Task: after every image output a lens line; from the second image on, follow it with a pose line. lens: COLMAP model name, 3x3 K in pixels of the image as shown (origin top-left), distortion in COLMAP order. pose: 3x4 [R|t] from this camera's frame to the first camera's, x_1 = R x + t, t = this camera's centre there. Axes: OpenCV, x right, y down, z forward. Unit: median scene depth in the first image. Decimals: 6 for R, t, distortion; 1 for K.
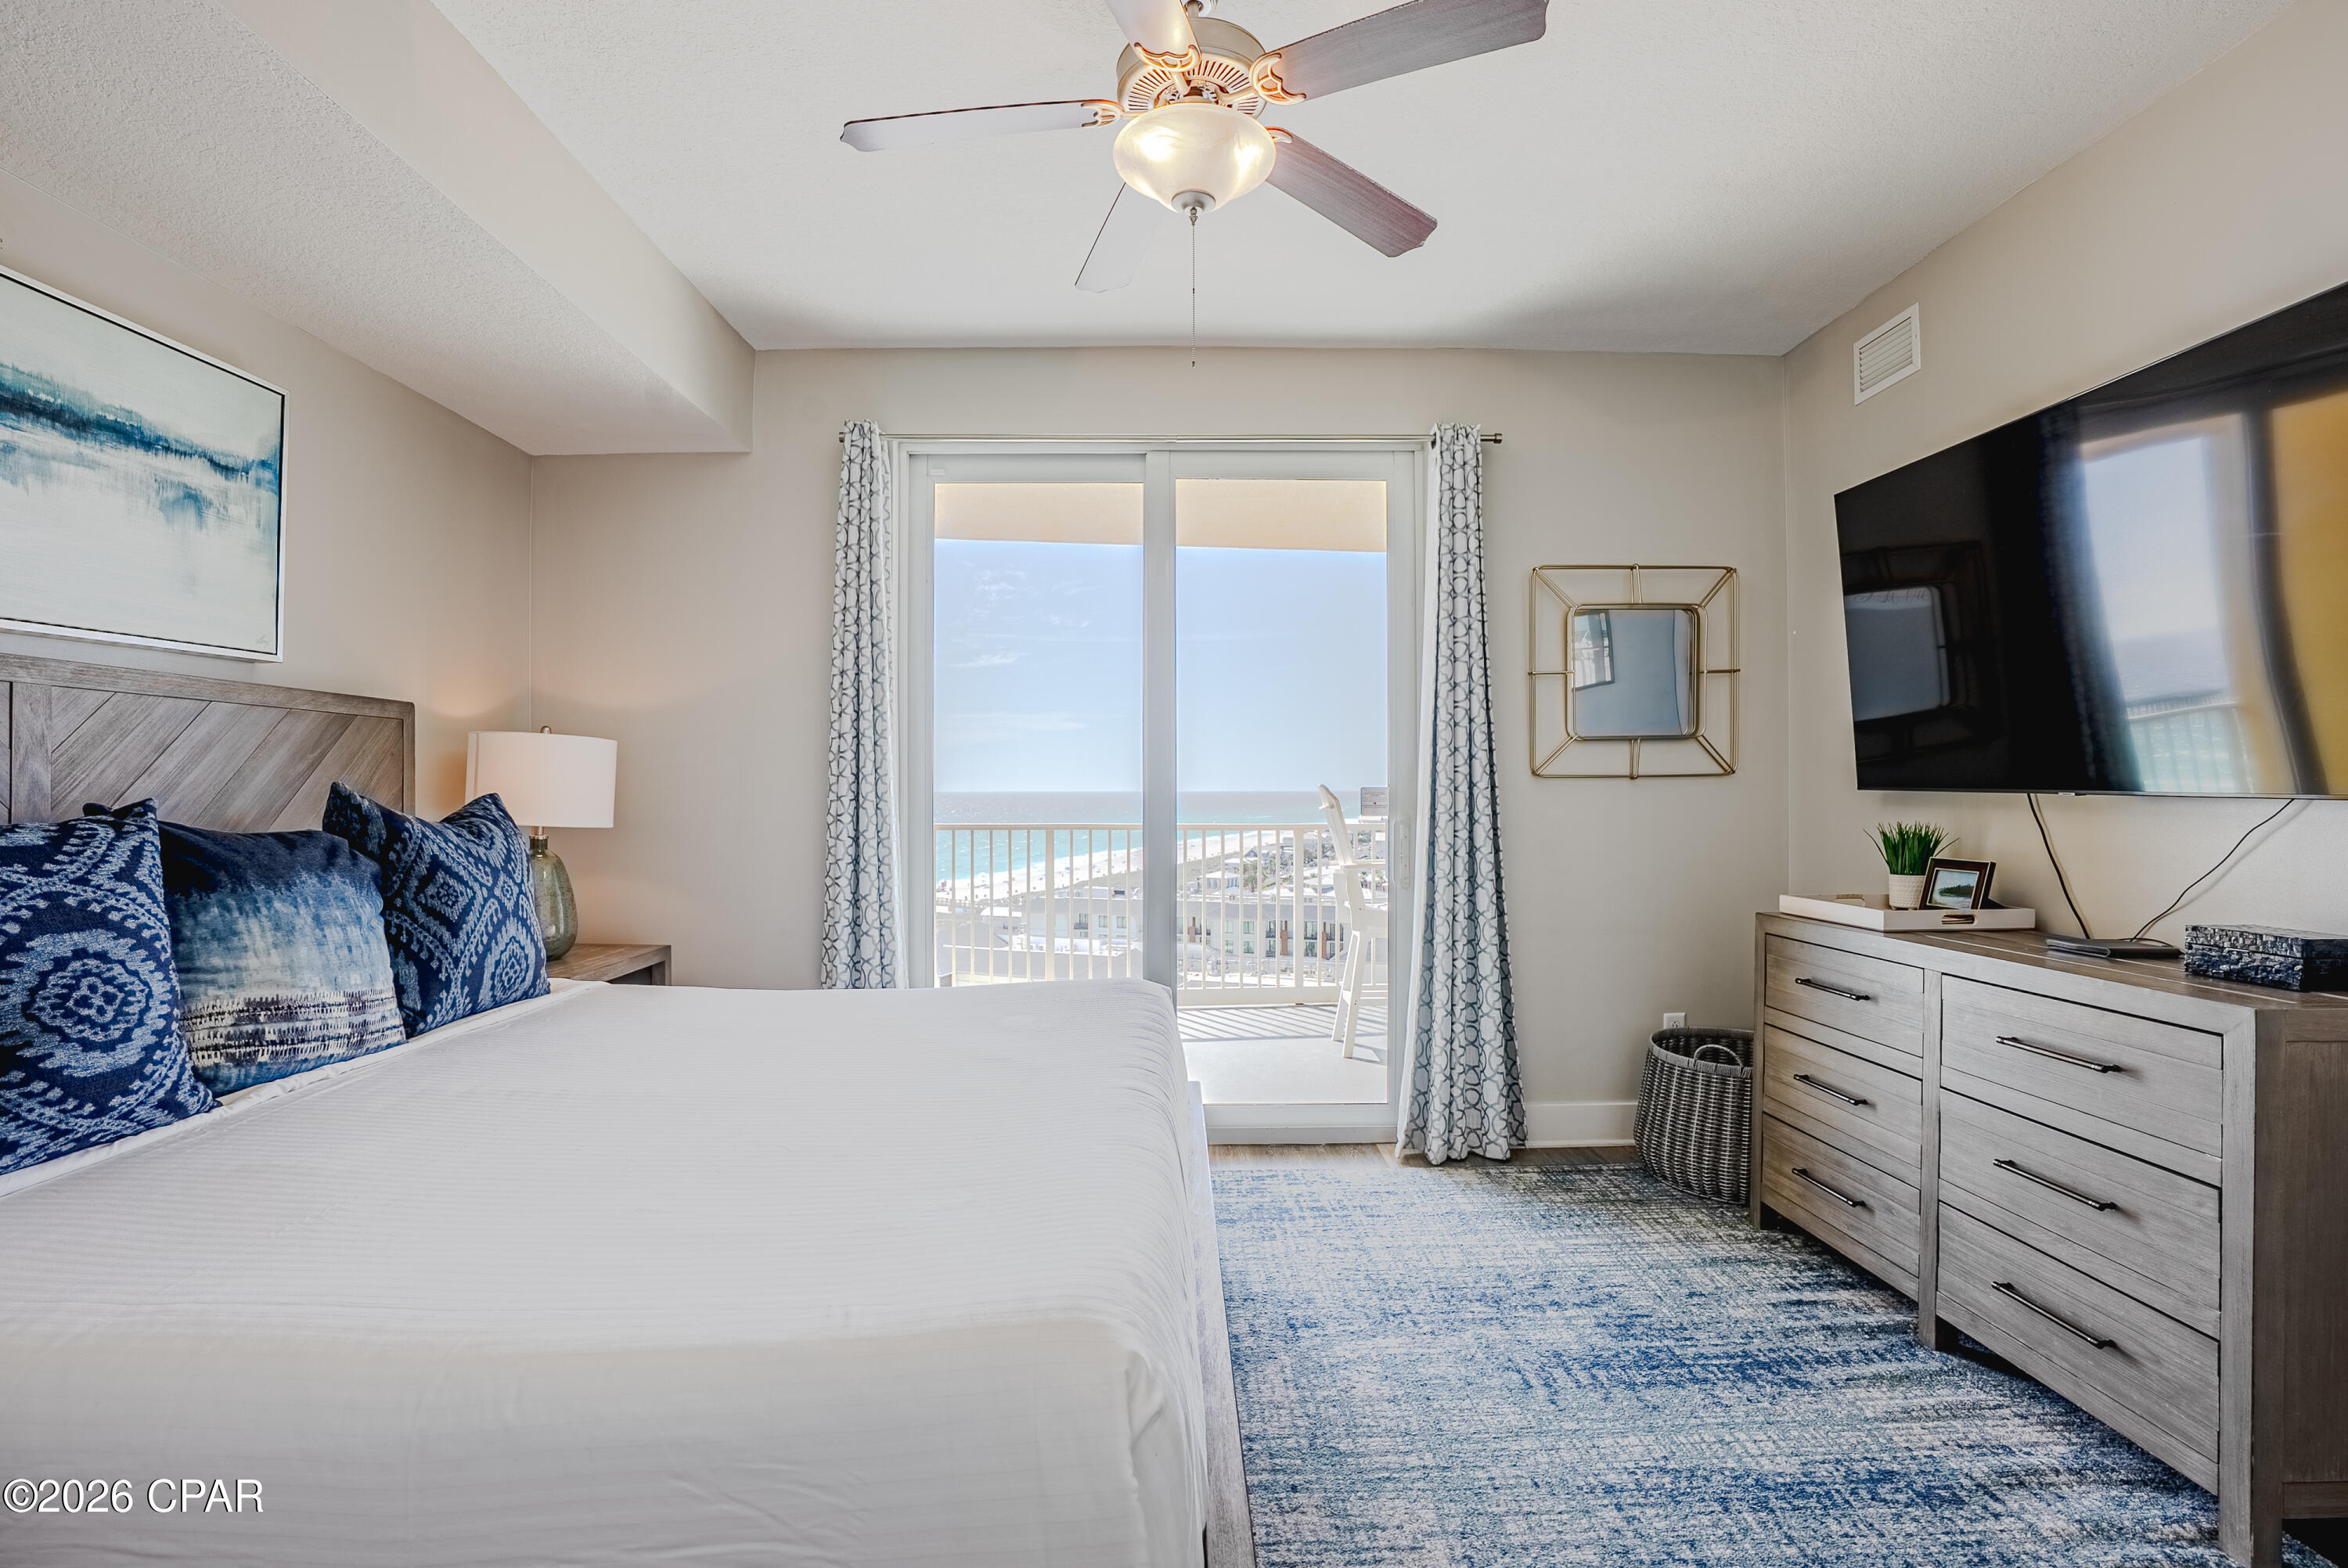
lens RADIAL K [[1112.9, 0, 1181.2], [0, 1112.9, 765.0], [0, 0, 1]] dist [-0.070489, 0.028943]
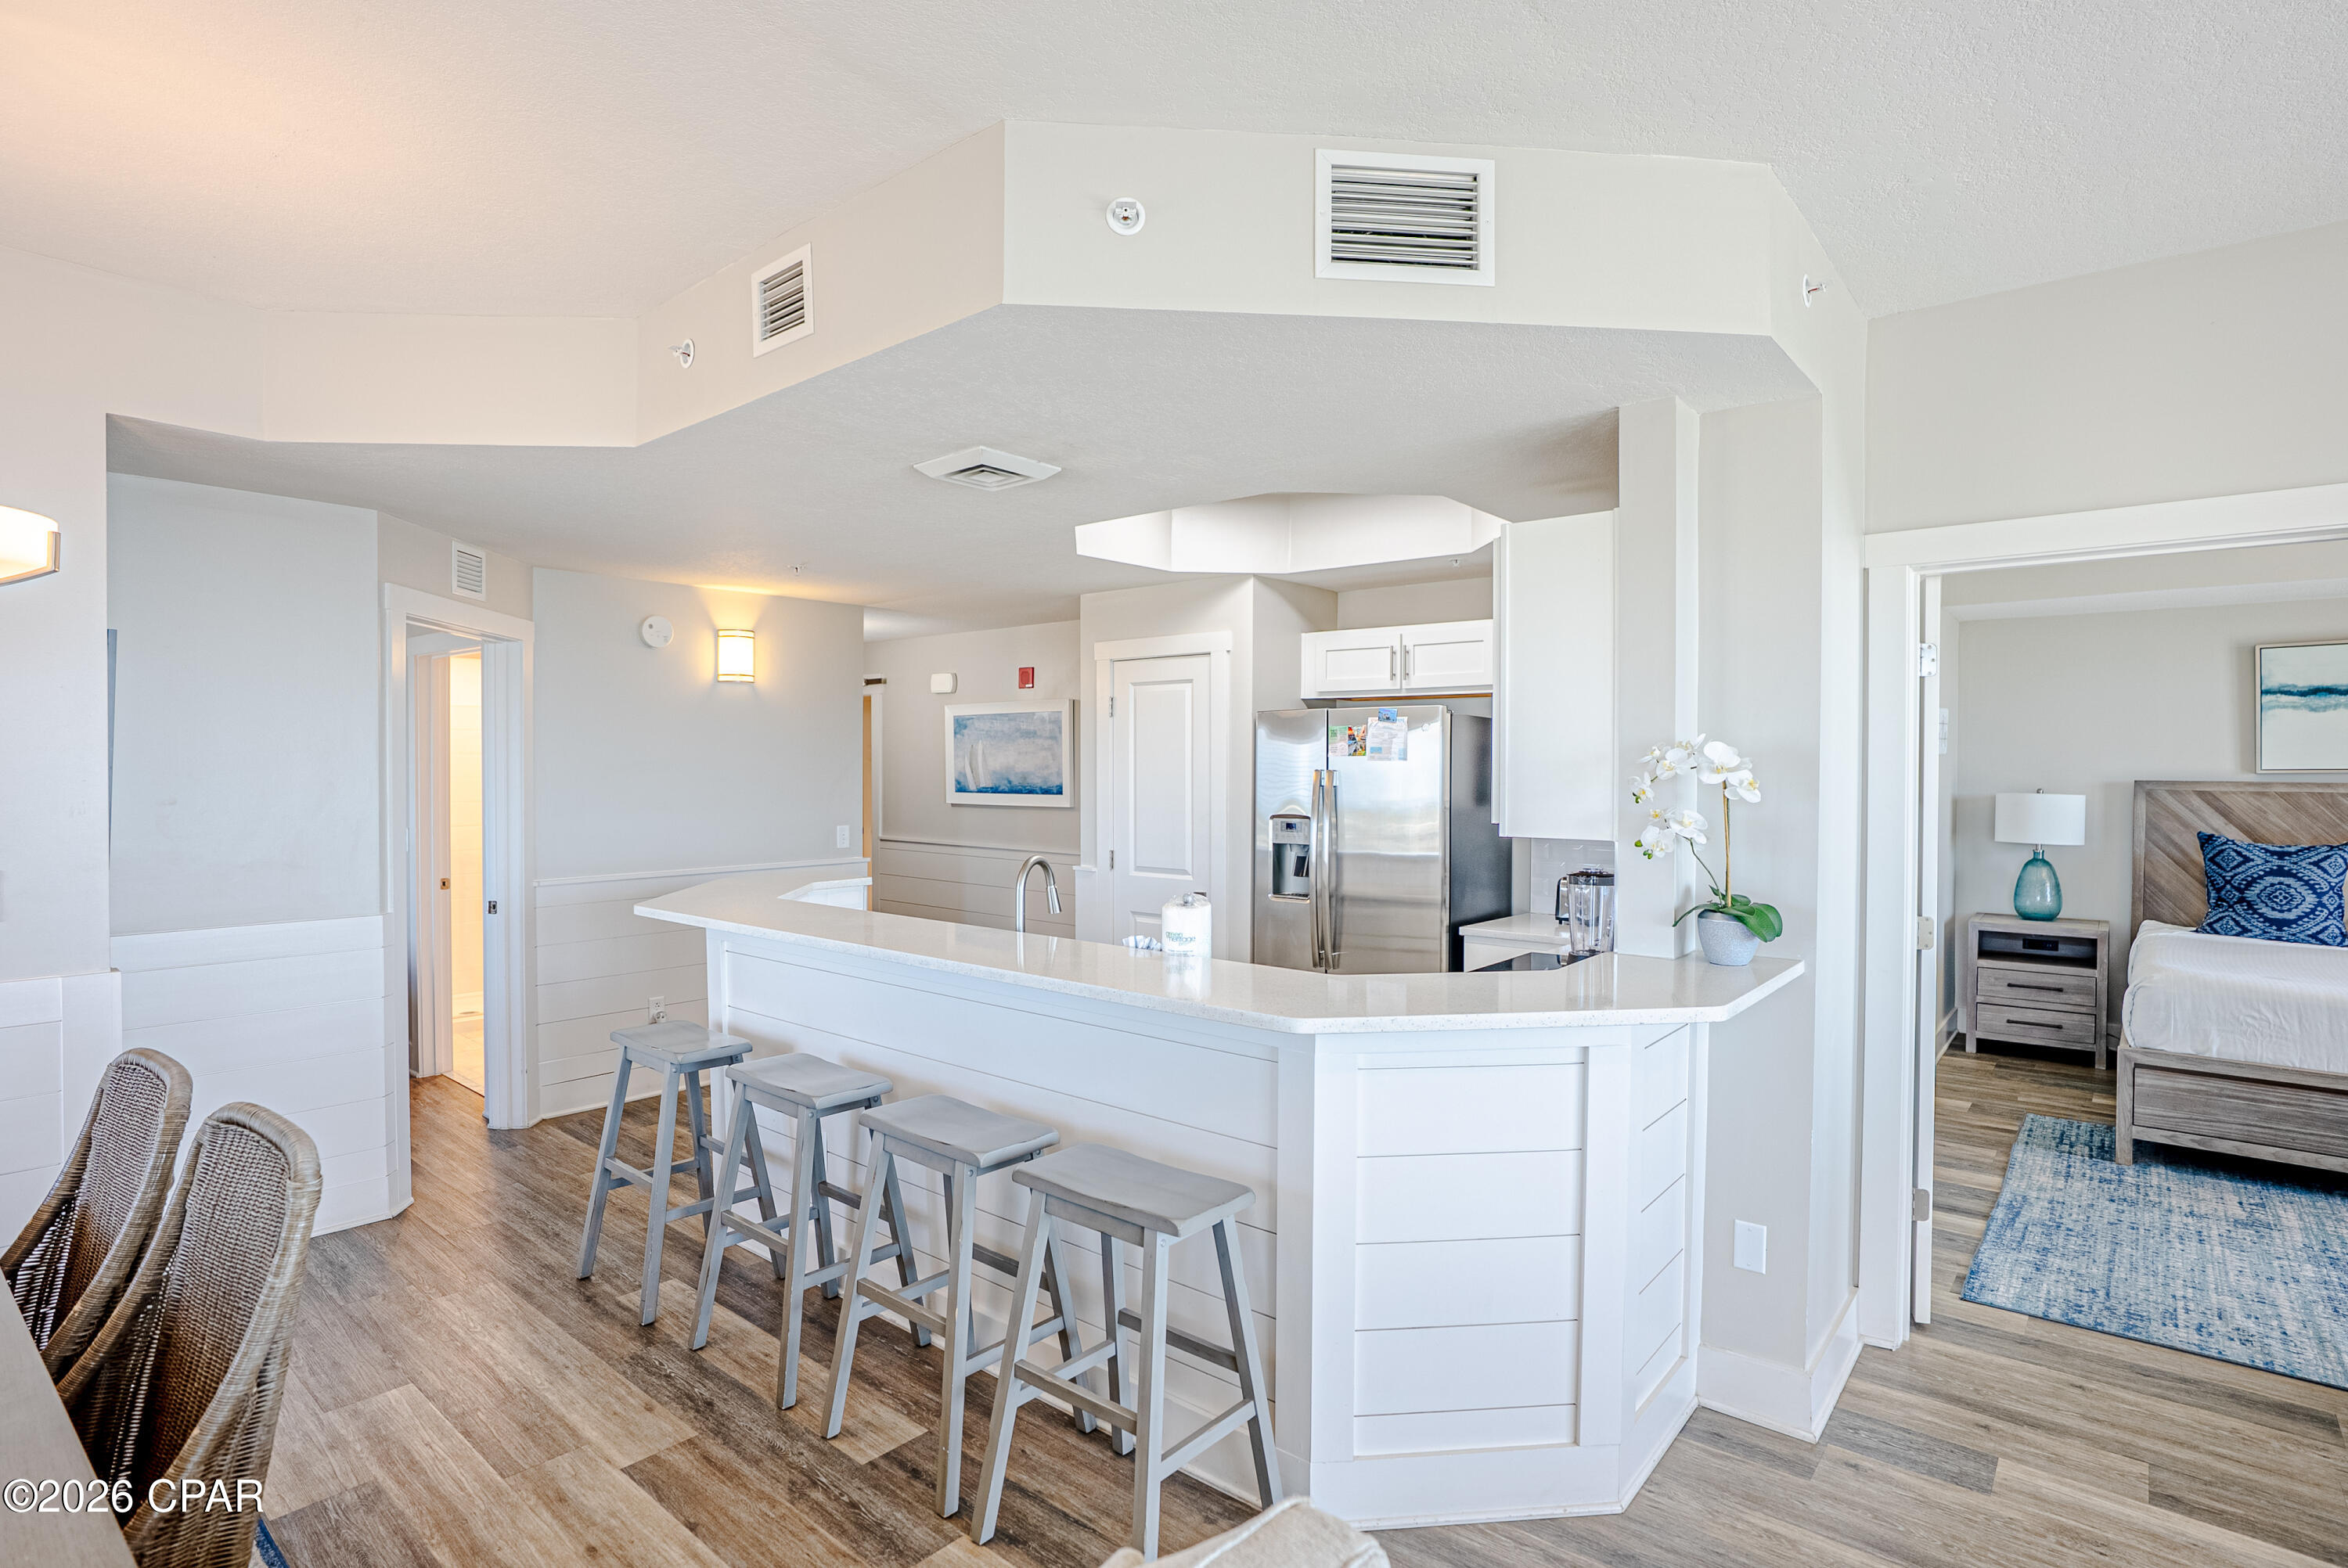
lens RADIAL K [[1160.9, 0, 1175.2], [0, 1160.9, 774.5], [0, 0, 1]] dist [-0.068025, 0.027305]
pose [[-0.663992, 0.006935, -0.747707, 2.444714], [0.011758, 0.999930, -0.001167, -0.128528], [0.747647, -0.009566, -0.664028, 0.445315]]
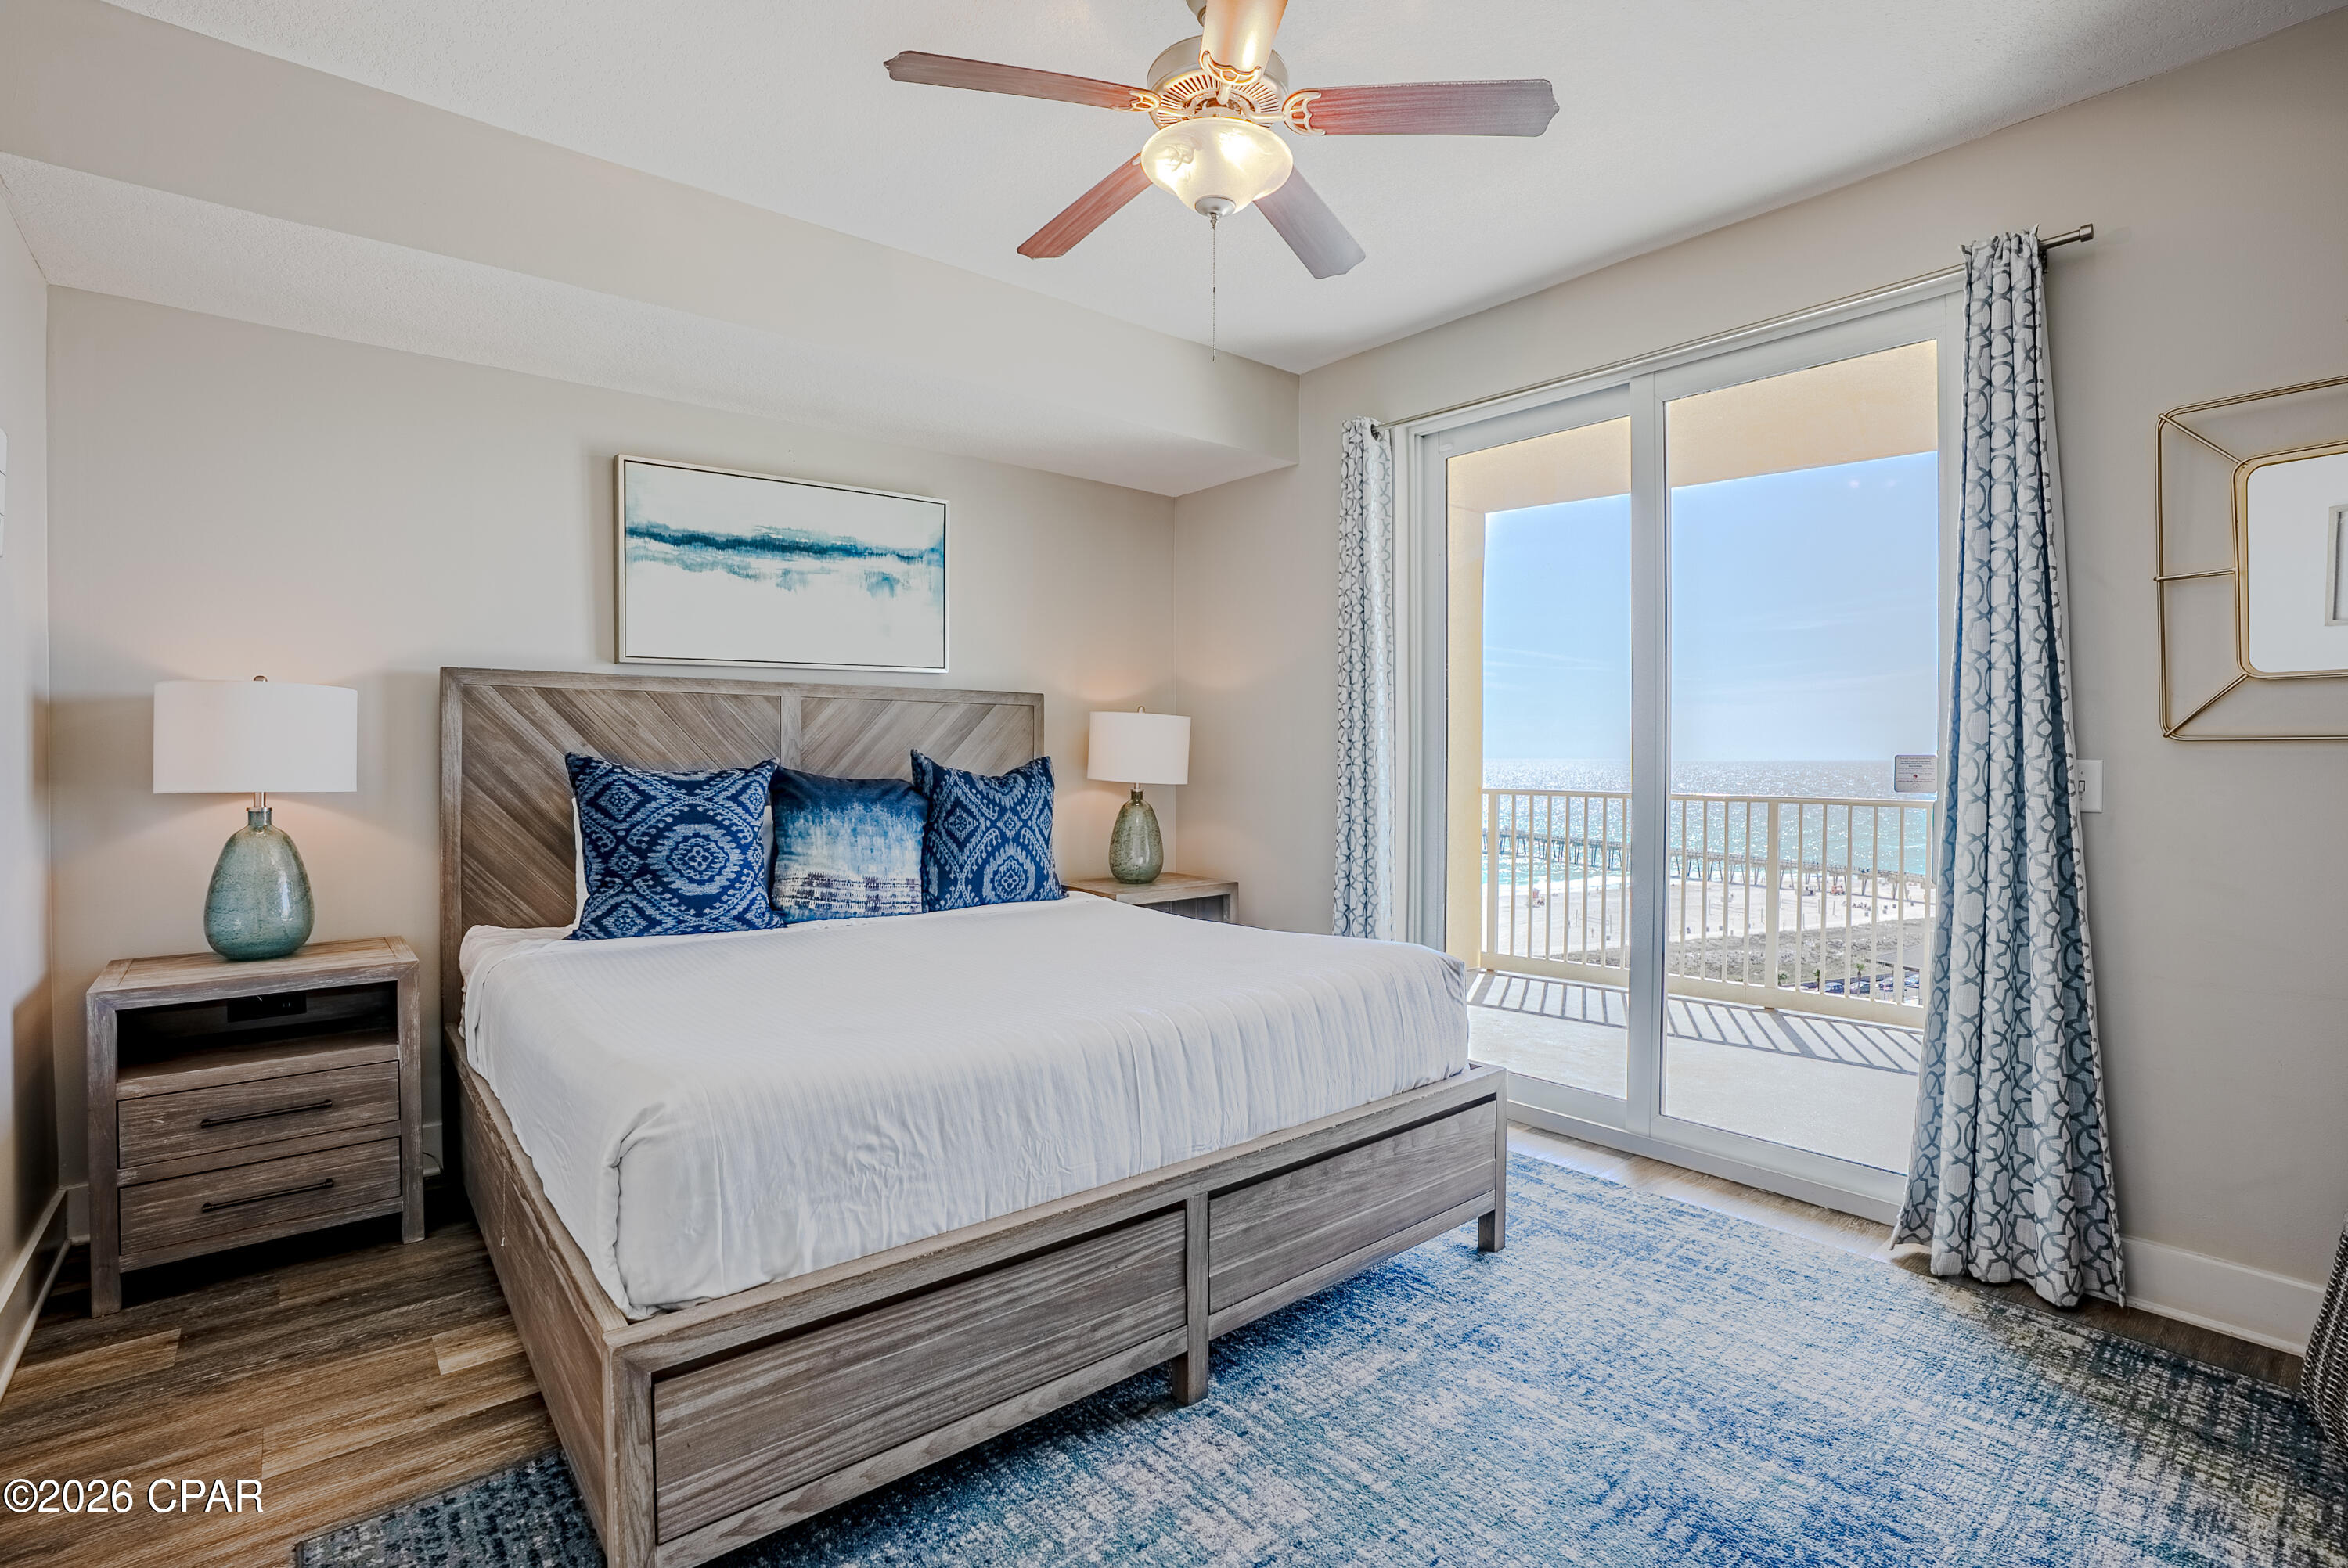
lens RADIAL K [[1112.9, 0, 1181.2], [0, 1112.9, 765.0], [0, 0, 1]] dist [-0.070489, 0.028943]
pose [[0.627953, 0.010556, -0.778180, 0.697567], [0.011535, 0.999672, 0.022868, 0.005862], [0.778166, -0.023336, 0.627625, 0.256996]]
